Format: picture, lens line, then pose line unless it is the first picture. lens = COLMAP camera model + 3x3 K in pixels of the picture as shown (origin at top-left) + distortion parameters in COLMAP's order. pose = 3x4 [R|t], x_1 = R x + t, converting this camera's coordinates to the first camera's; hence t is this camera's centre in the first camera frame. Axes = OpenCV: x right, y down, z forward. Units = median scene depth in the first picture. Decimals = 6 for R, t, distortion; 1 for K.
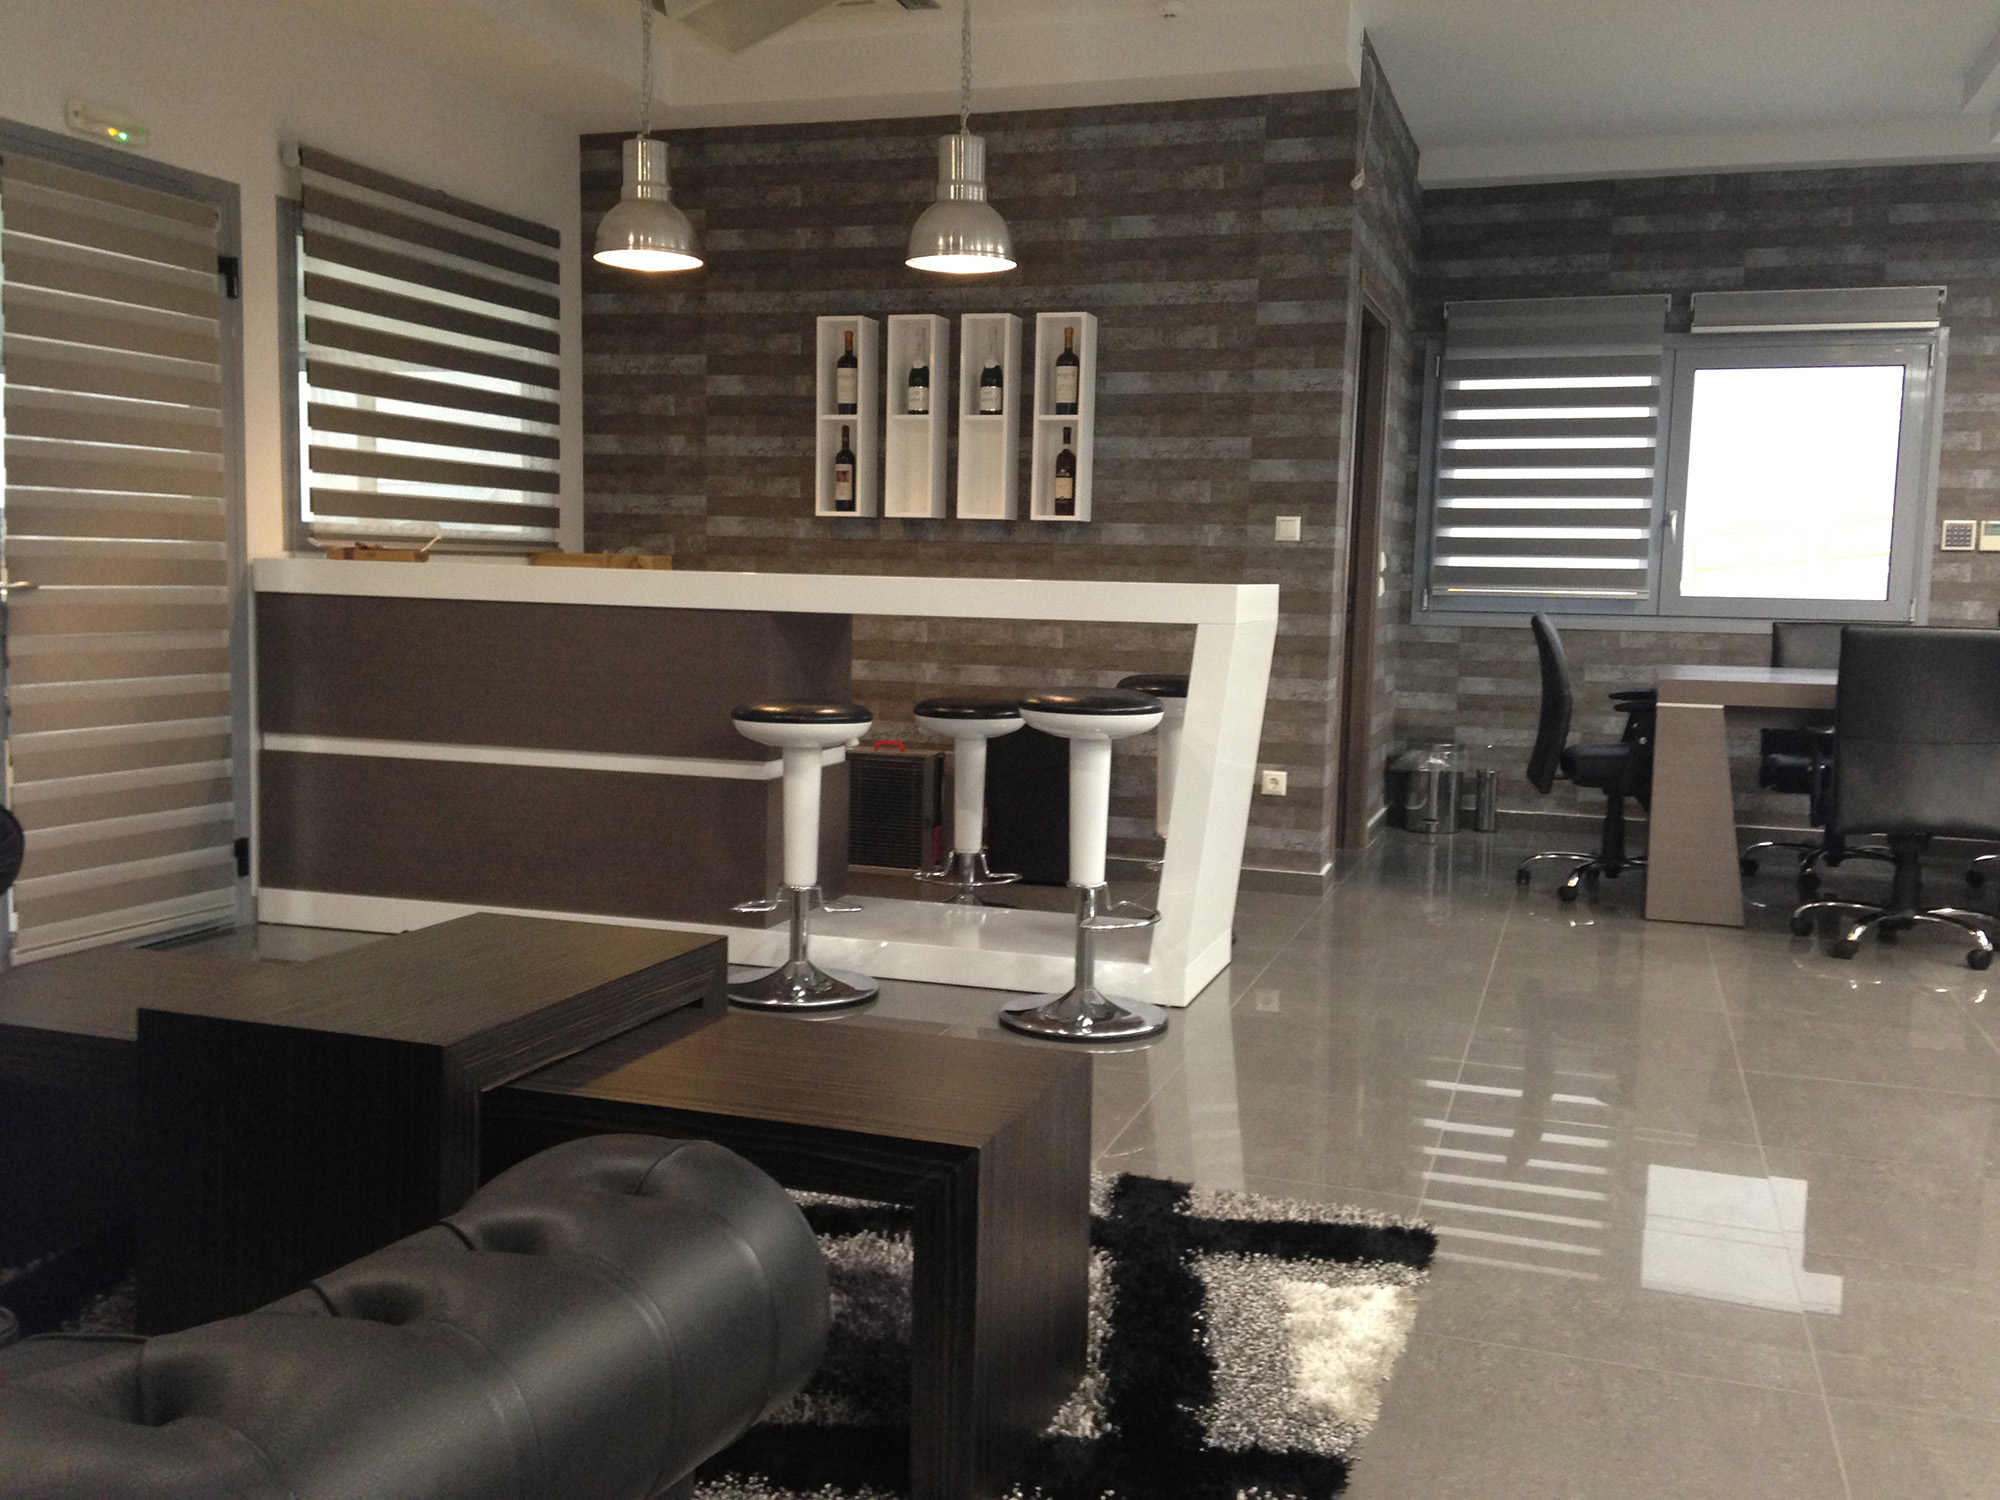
lens RADIAL K [[1810.4, 0, 1005.1], [0, 1810.4, 742.6], [0, 0, 1]] dist [0.205252, -0.321201]
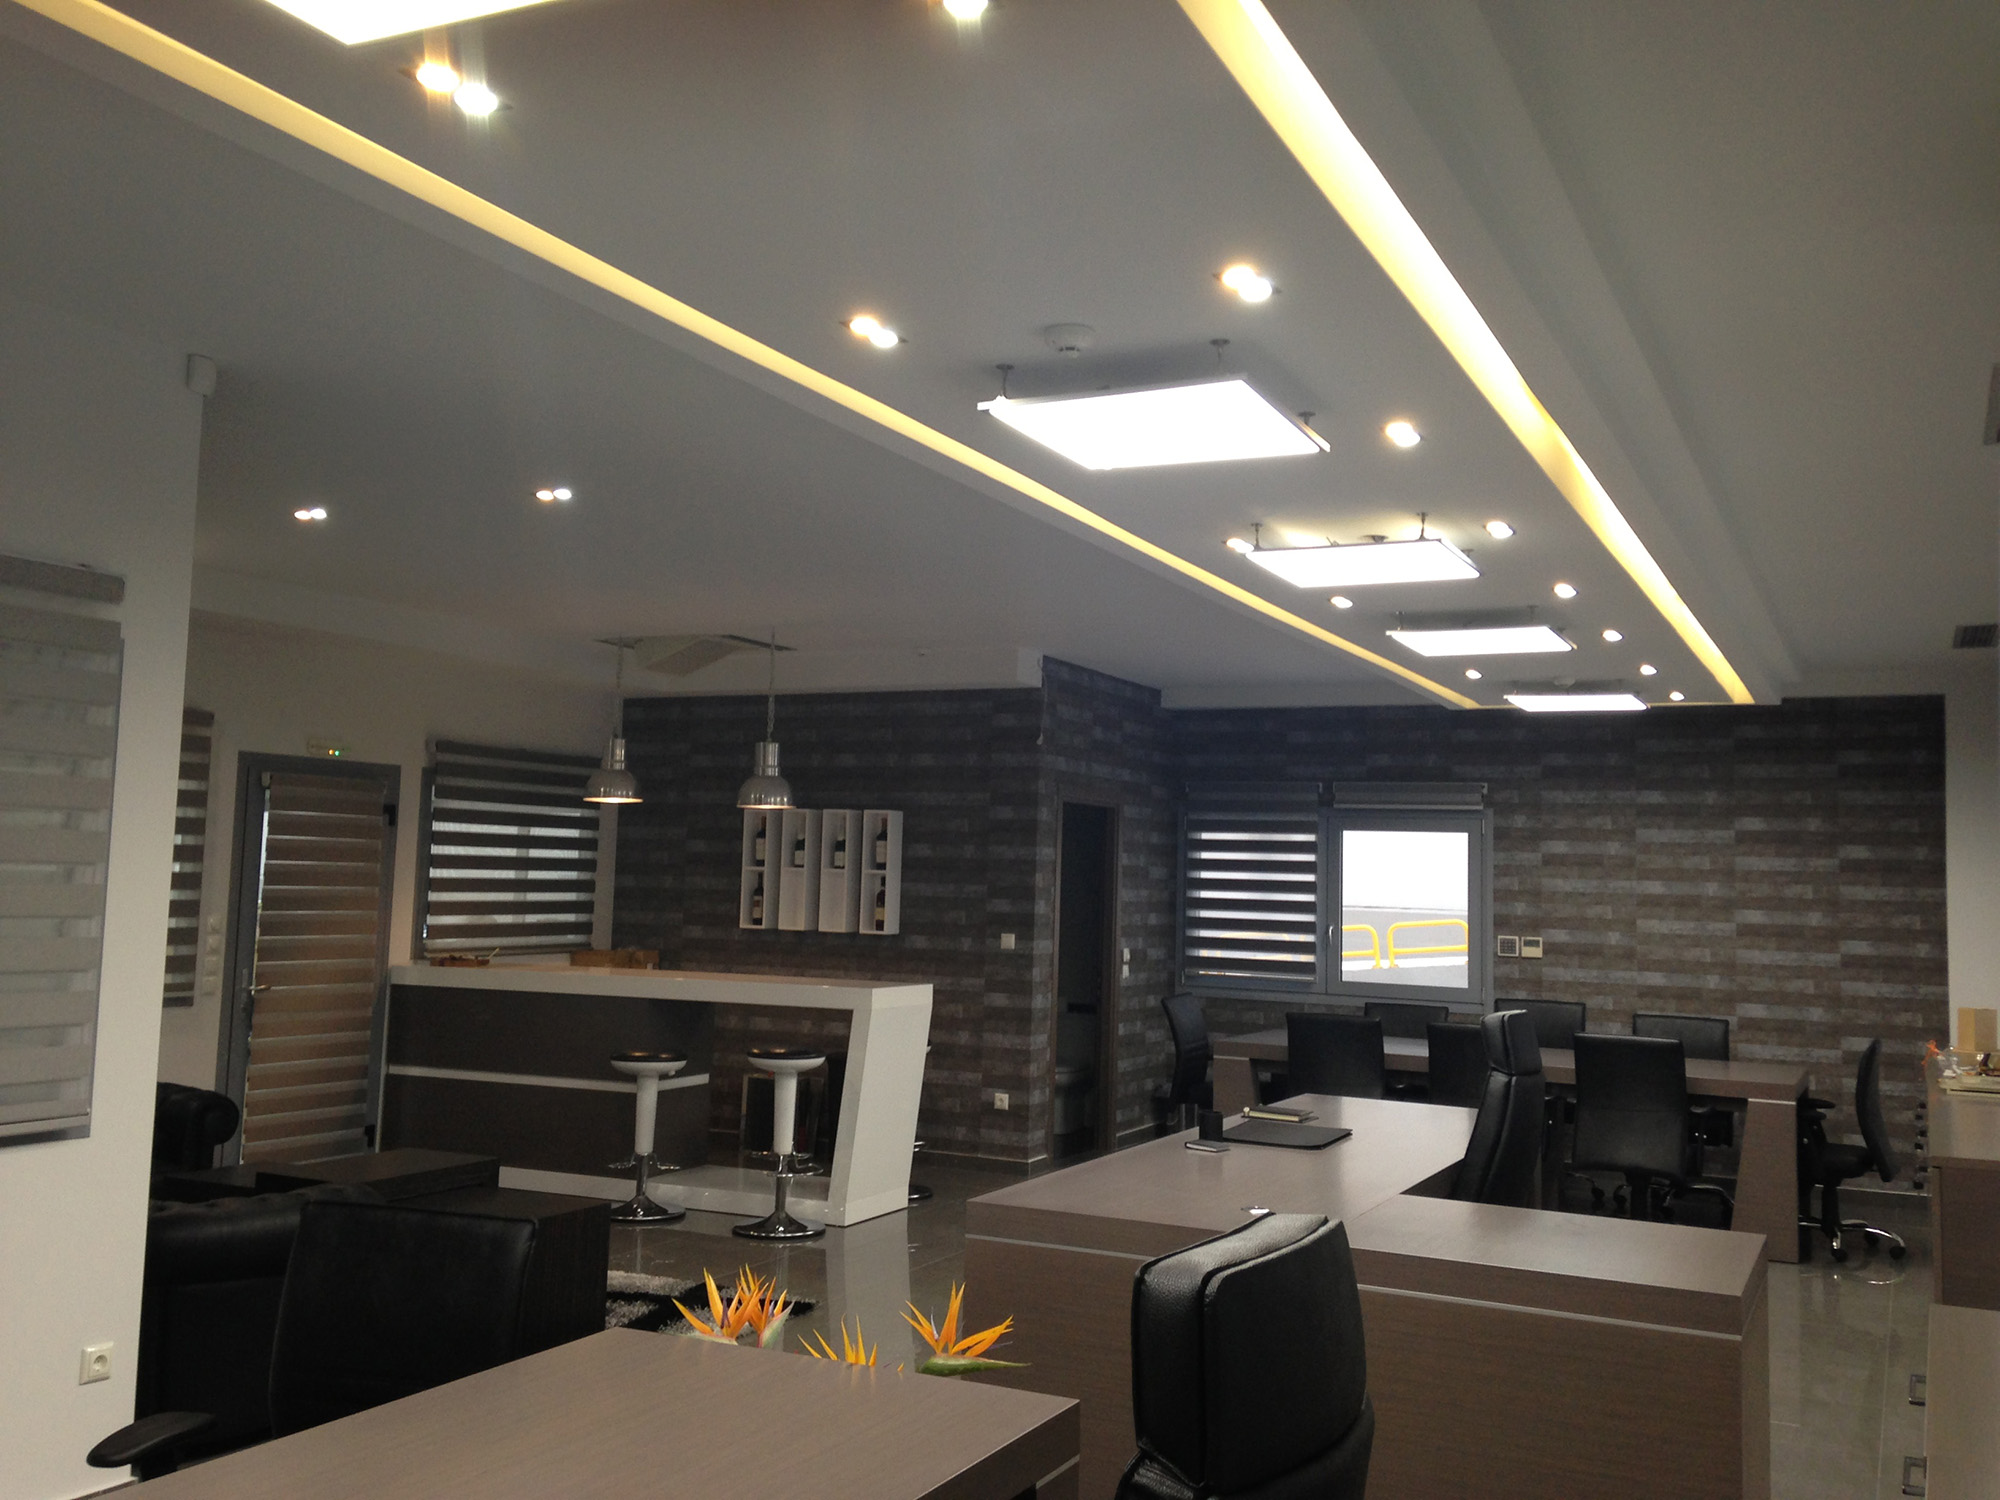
lens RADIAL K [[1810.4, 0, 1005.1], [0, 1810.4, 742.6], [0, 0, 1]] dist [0.205252, -0.321201]
pose [[0.990421, -0.006056, -0.137950, 0.374007], [-0.018313, 0.984452, -0.174697, -0.008488], [0.136863, 0.175550, 0.974911, -0.607931]]
